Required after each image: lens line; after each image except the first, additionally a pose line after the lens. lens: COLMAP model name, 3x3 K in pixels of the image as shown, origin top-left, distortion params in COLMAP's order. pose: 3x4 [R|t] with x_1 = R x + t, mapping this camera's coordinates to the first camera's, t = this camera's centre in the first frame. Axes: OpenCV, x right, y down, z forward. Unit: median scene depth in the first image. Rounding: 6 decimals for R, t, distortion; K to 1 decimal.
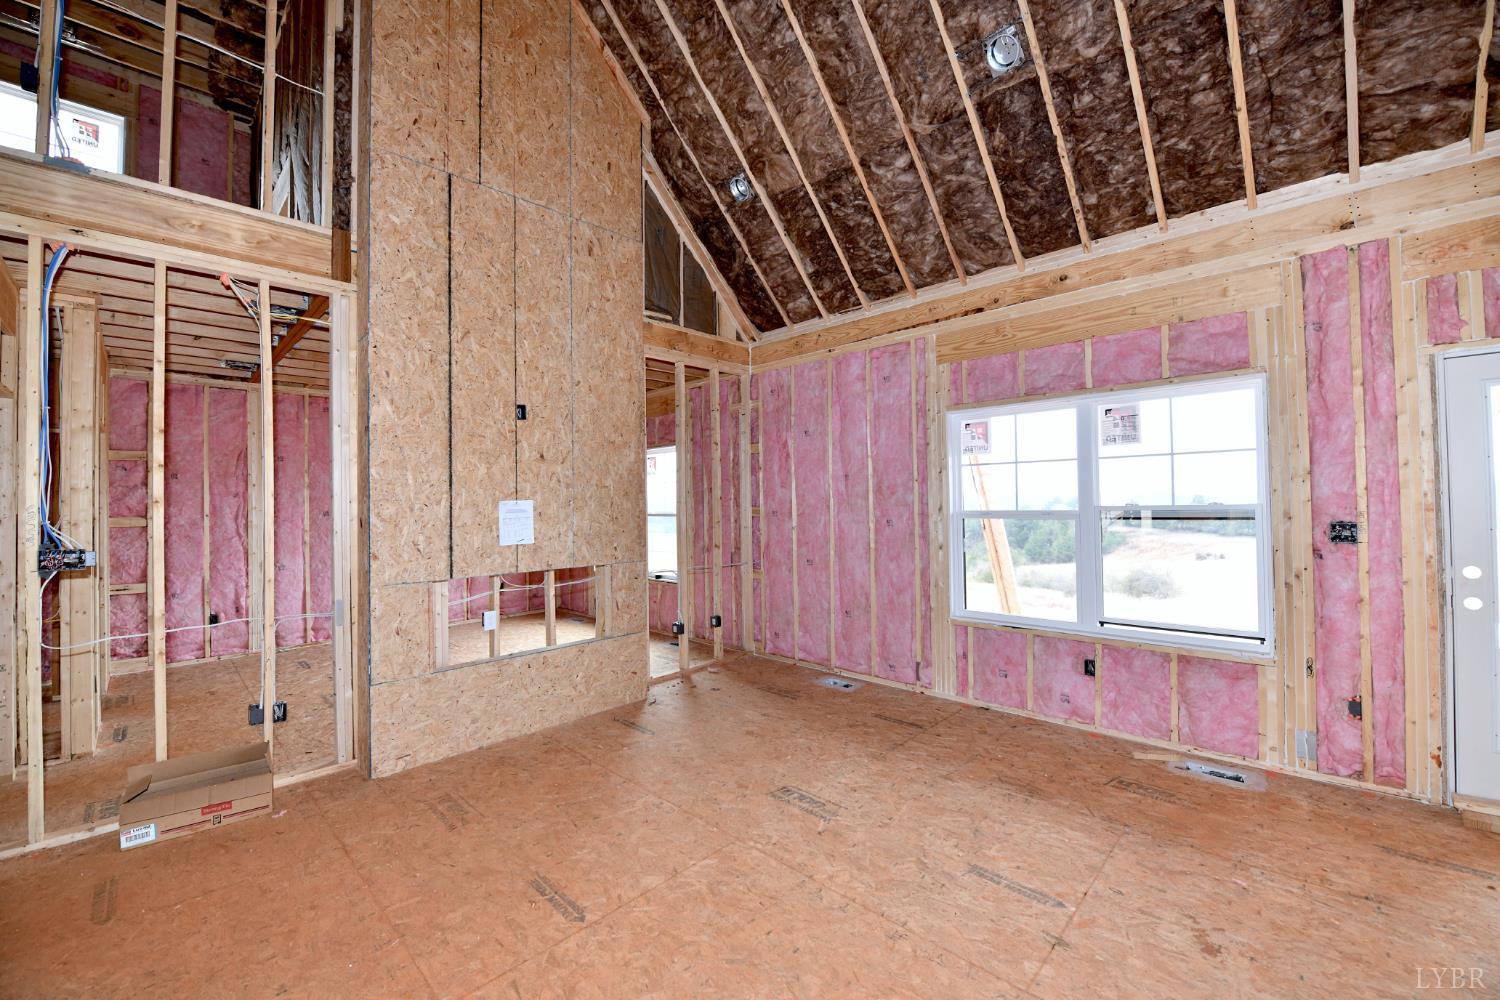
lens RADIAL K [[597.1, 0, 757.6], [0, 597.1, 493.6], [0, 0, 1]] dist [-0.014596, -0.002712]
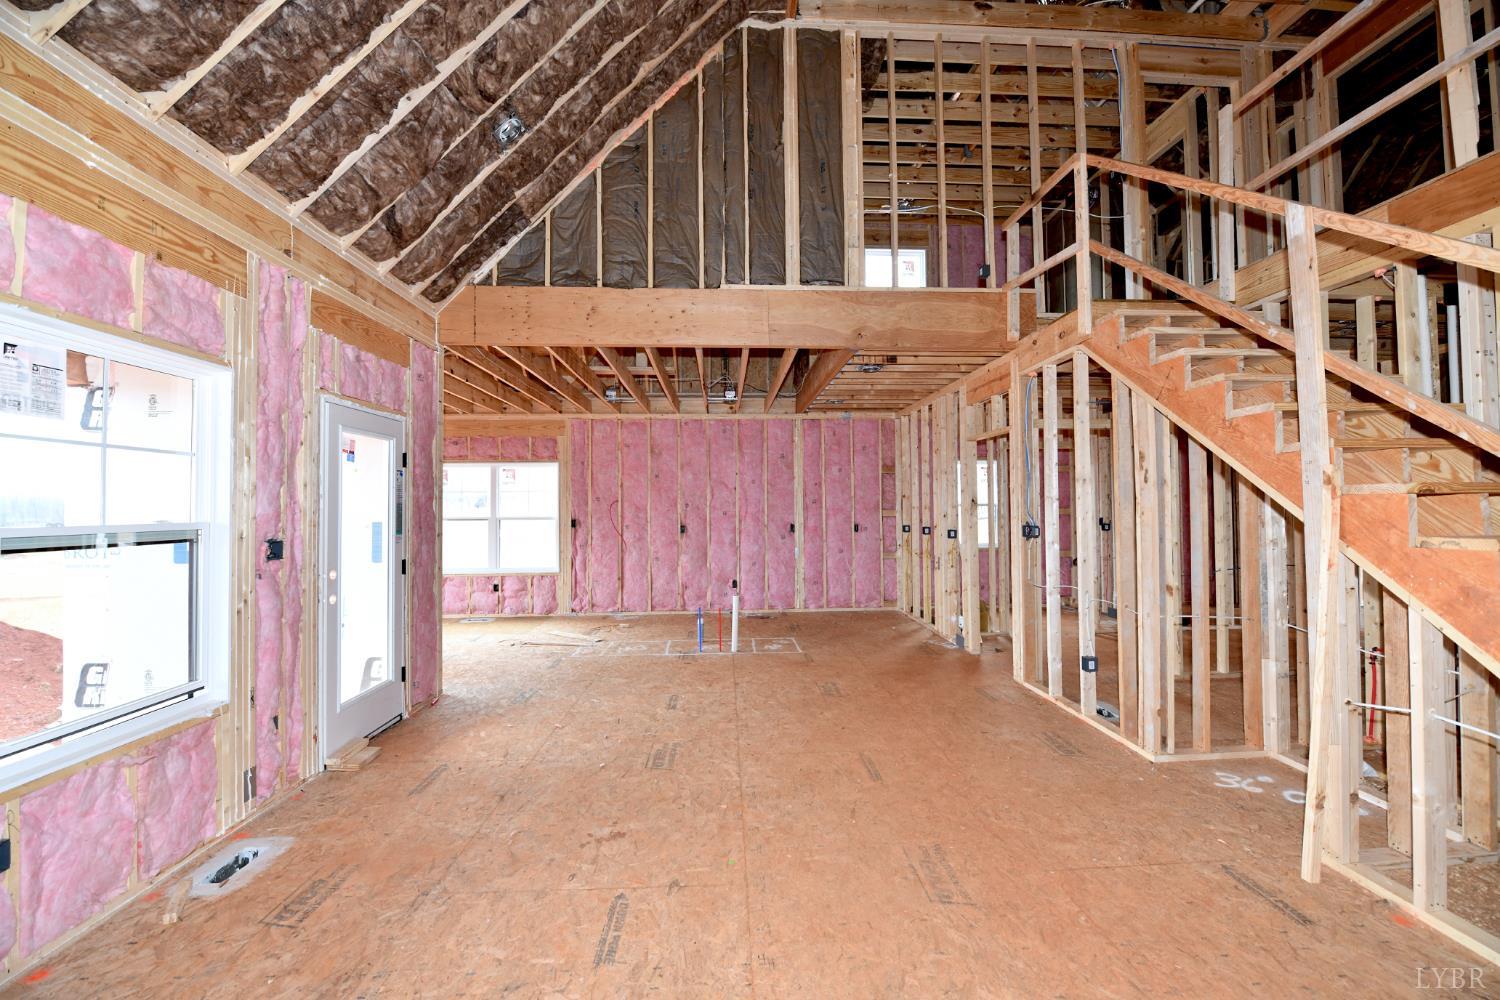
lens RADIAL K [[597.1, 0, 757.6], [0, 597.1, 493.6], [0, 0, 1]] dist [-0.014596, -0.002712]
pose [[-0.729786, 0.037242, 0.682661, -0.236702], [0.006962, 0.998868, -0.047051, 0.018839], [-0.683640, -0.029584, -0.729219, 0.937555]]
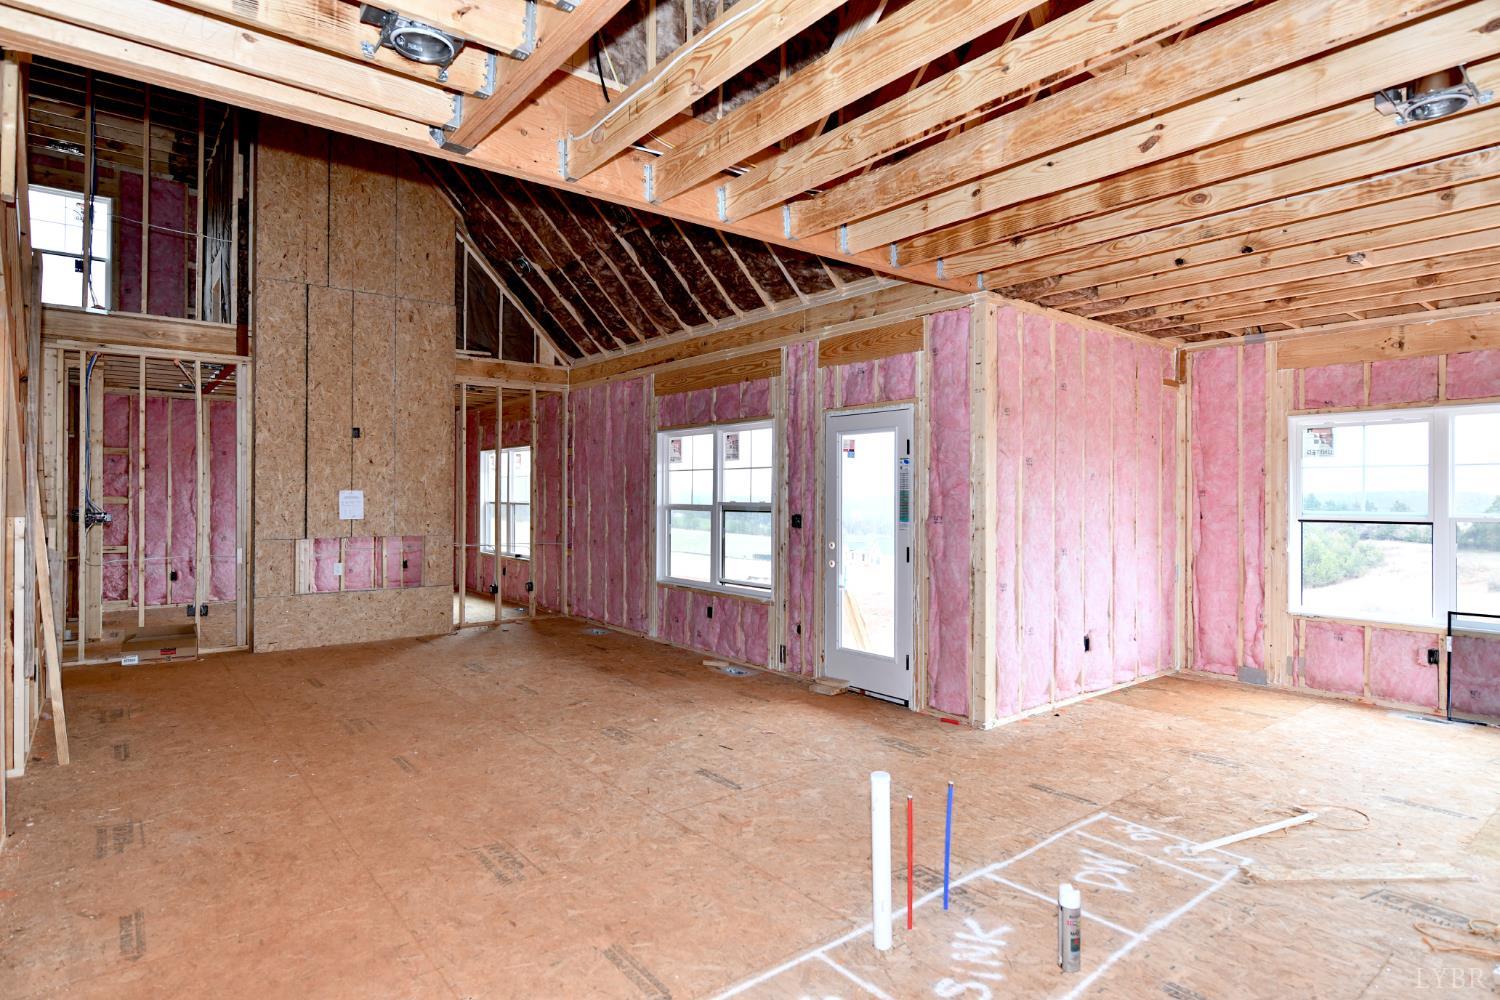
lens RADIAL K [[803.4, 0, 756.8], [0, 803.4, 492.6], [0, 0, 1]] dist [-0.004732, -0.002046]
pose [[0.991865, 0.019761, -0.125753, 0.931609], [-0.017979, 0.999721, 0.015290, -0.034914], [0.126020, -0.012904, 0.991944, -0.963041]]
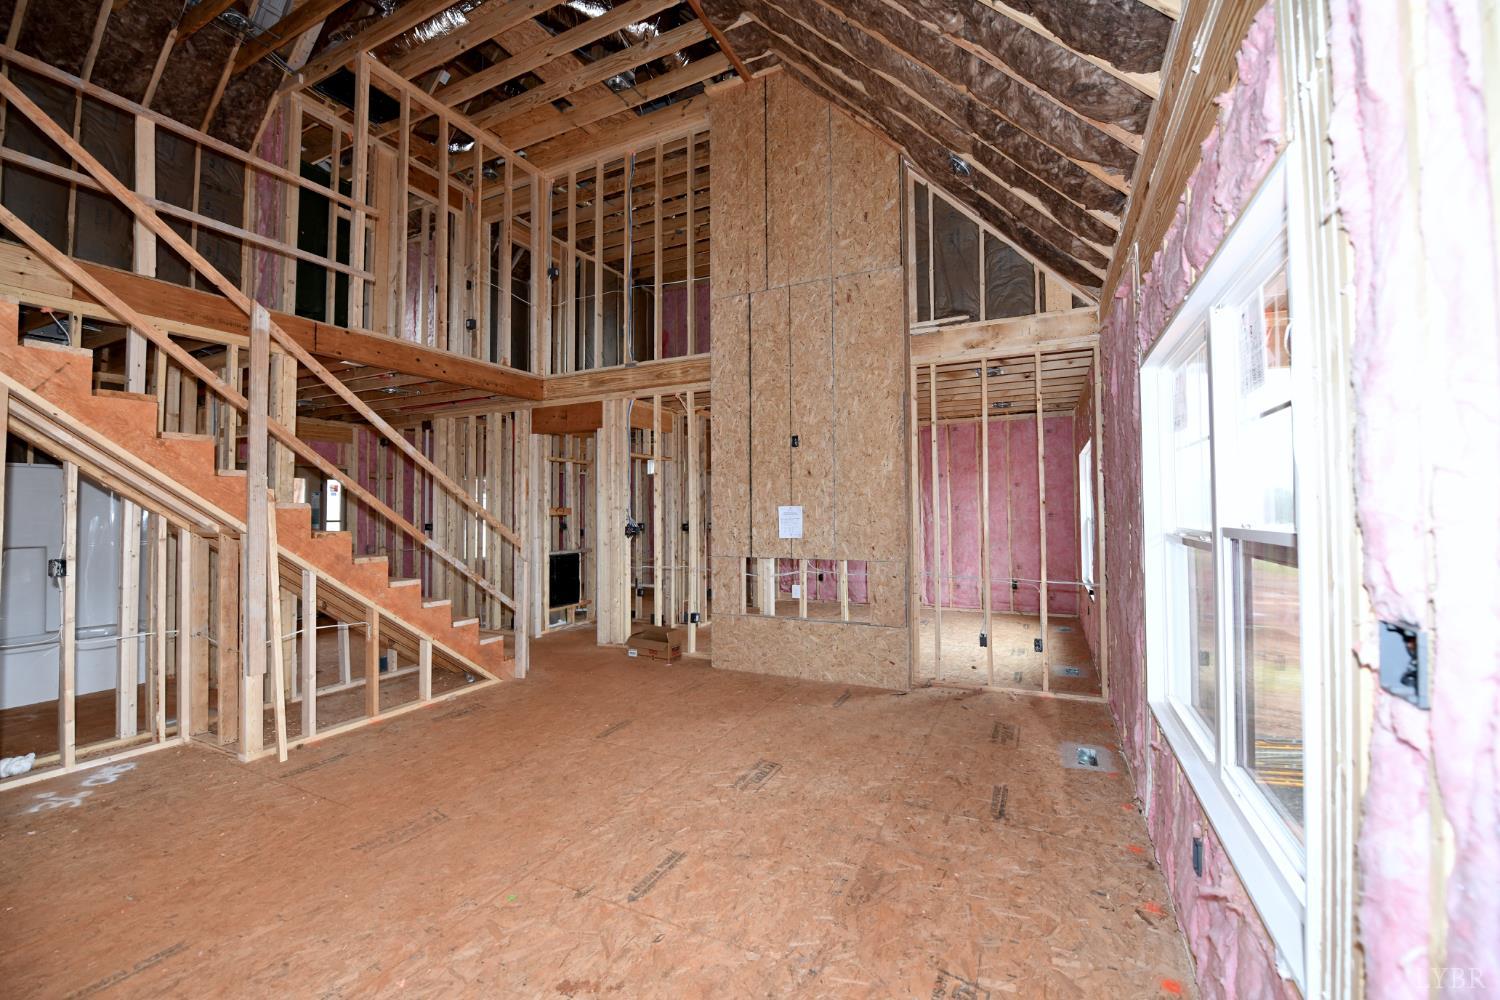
lens RADIAL K [[597.1, 0, 757.6], [0, 597.1, 493.6], [0, 0, 1]] dist [-0.014596, -0.002712]
pose [[0.311184, -0.012875, -0.950263, 0.923118], [0.017465, 0.999817, -0.007827, -0.008071], [0.950189, -0.014161, 0.311351, 0.516550]]
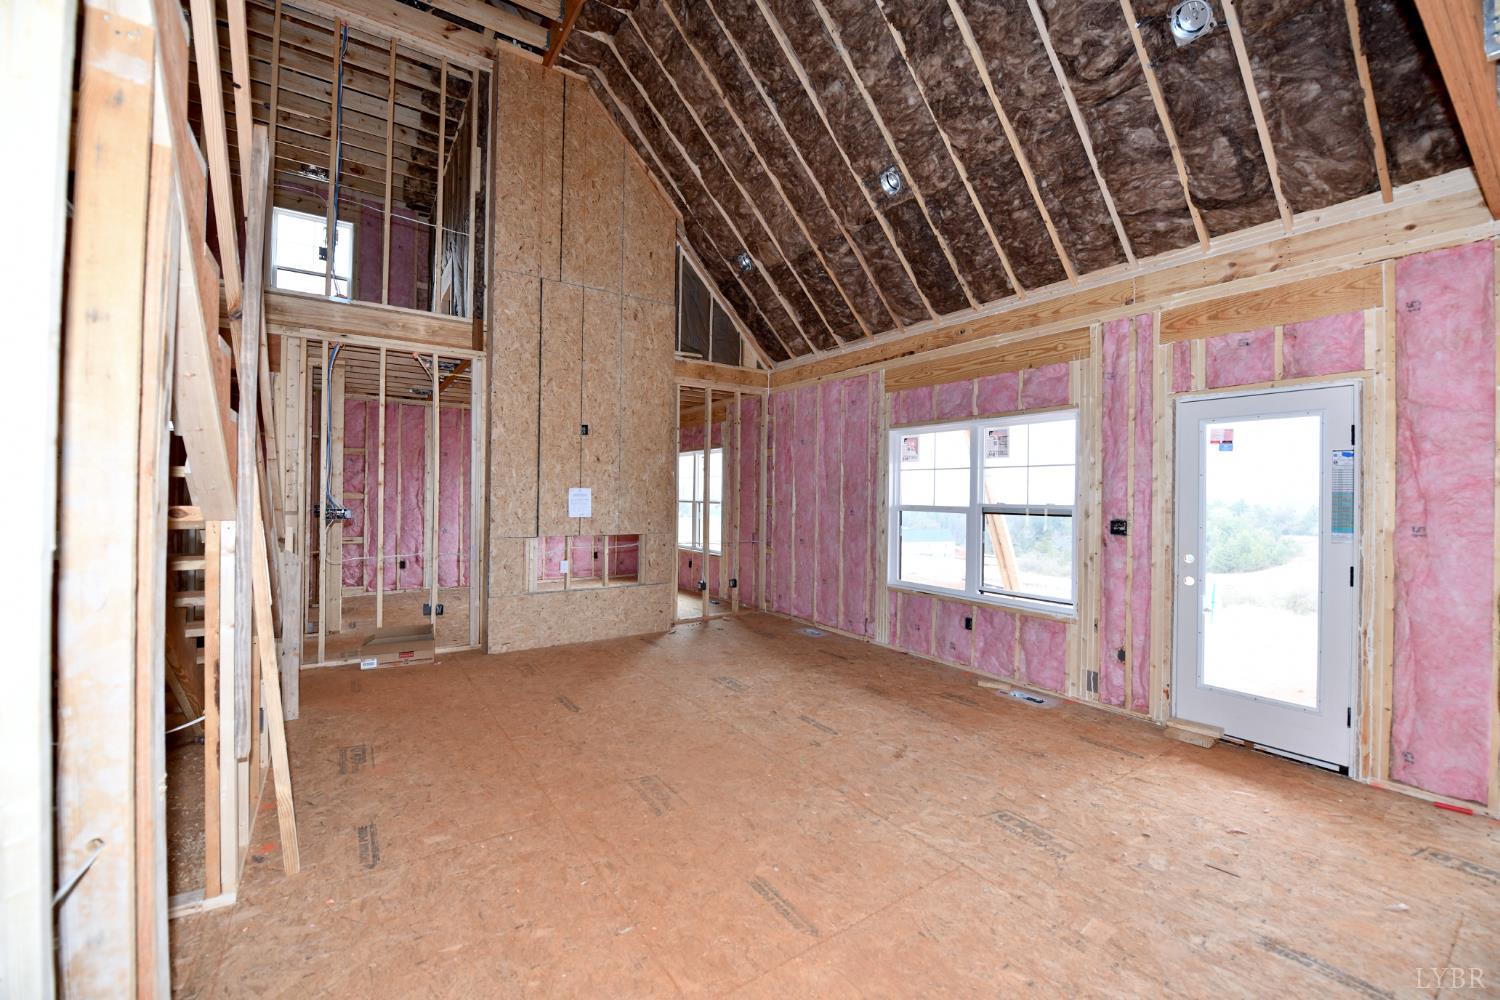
lens RADIAL K [[597.1, 0, 757.6], [0, 597.1, 493.6], [0, 0, 1]] dist [-0.014596, -0.002712]
pose [[0.979783, 0.027756, -0.198131, 0.355400], [-0.024949, 0.999550, 0.016651, -0.011763], [0.198504, -0.011371, 0.980034, -0.419562]]
